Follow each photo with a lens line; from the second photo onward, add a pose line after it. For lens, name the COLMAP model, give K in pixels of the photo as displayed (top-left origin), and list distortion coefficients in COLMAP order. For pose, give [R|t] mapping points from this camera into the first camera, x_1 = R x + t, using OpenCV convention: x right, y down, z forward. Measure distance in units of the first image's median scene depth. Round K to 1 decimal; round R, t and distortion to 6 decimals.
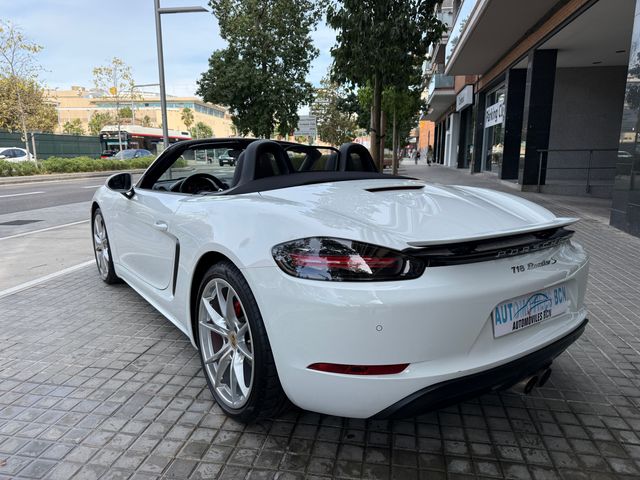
lens RADIAL K [[456.4, 0, 319.0], [0, 456.4, 245.2], [0, 0, 1]] dist [0.020234, -0.030872]
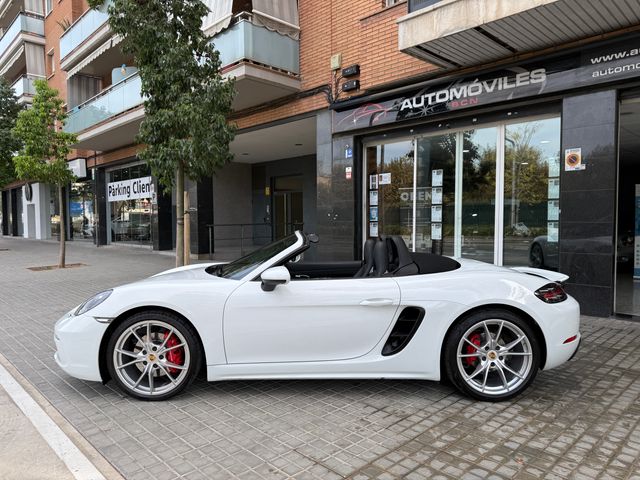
lens RADIAL K [[456.4, 0, 320.4], [0, 456.4, 245.5], [0, 0, 1]] dist [0.020234, -0.030872]
pose [[0.576024, -0.047478, 0.816053, -0.792396], [0.165363, 0.984439, -0.059449, -0.081157], [-0.800532, 0.169189, 0.574911, 0.190843]]
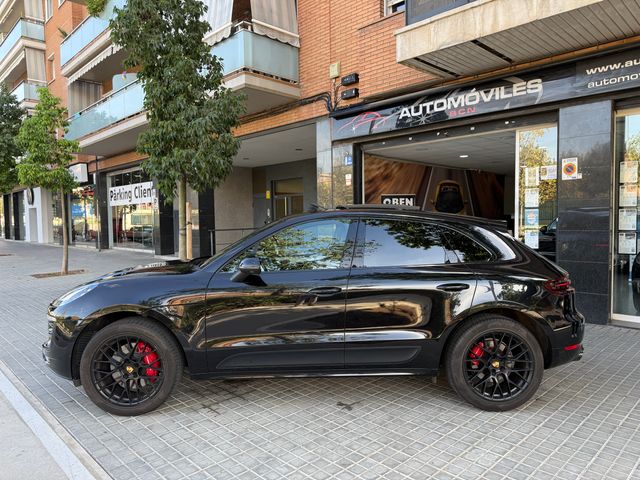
lens RADIAL K [[456.4, 0, 320.3], [0, 456.4, 243.7], [0, 0, 1]] dist [0.020234, -0.030872]
pose [[0.577401, -0.052208, 0.814790, -0.805084], [0.173607, 0.982983, -0.060041, -0.114415], [-0.797790, 0.176121, 0.576639, 0.173570]]
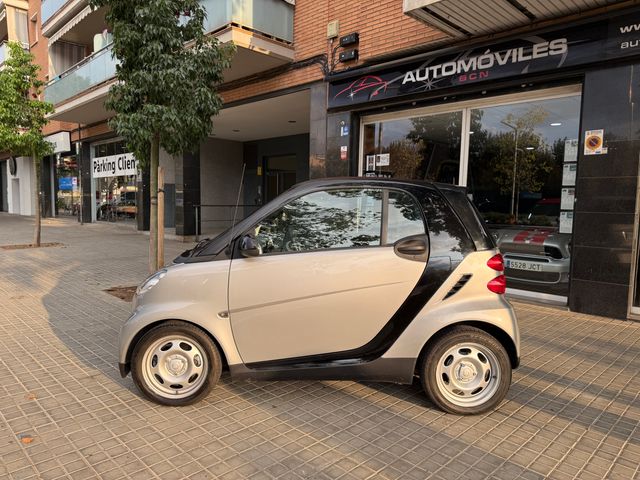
lens RADIAL K [[456.4, 0, 321.6], [0, 456.4, 244.3], [0, 0, 1]] dist [0.020234, -0.030872]
pose [[0.567495, -0.062870, 0.820973, -0.665218], [0.142186, 0.989584, -0.022503, -0.096274], [-0.811007, 0.129501, 0.570524, 0.255027]]
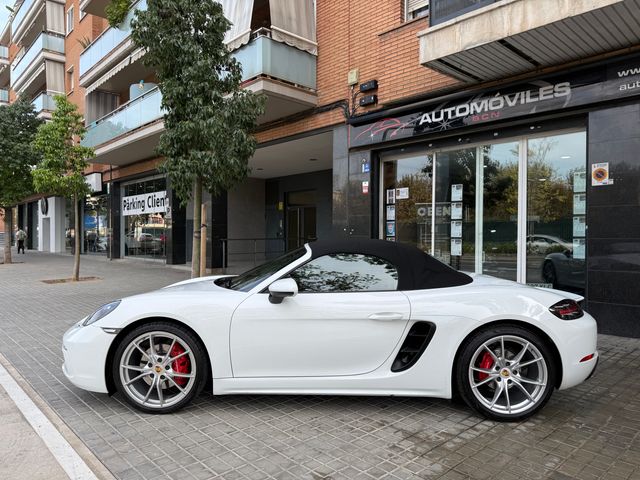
lens RADIAL K [[456.4, 0, 319.8], [0, 456.4, 242.4], [0, 0, 1]] dist [0.020234, -0.030872]
pose [[0.594725, -0.008444, 0.803885, -0.783677], [0.154757, 0.982445, -0.104172, -0.083466], [-0.788893, 0.186360, 0.585591, 0.229474]]
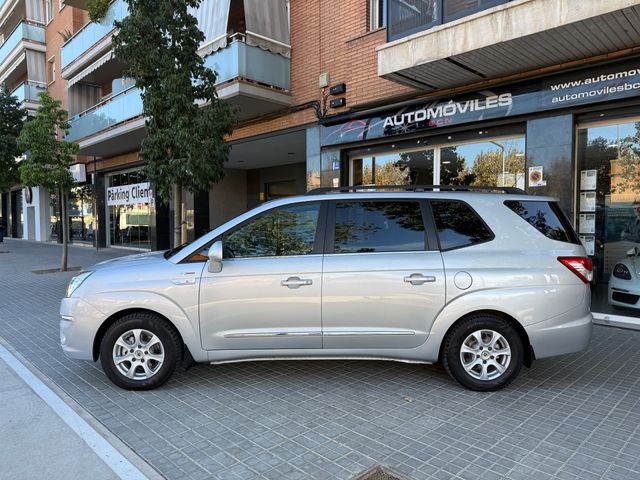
lens RADIAL K [[456.4, 0, 319.8], [0, 456.4, 243.6], [0, 0, 1]] dist [0.020234, -0.030872]
pose [[0.571864, -0.042708, 0.819236, -0.874135], [0.163430, 0.984557, -0.062756, -0.094383], [-0.803904, 0.169776, 0.570012, 0.083703]]
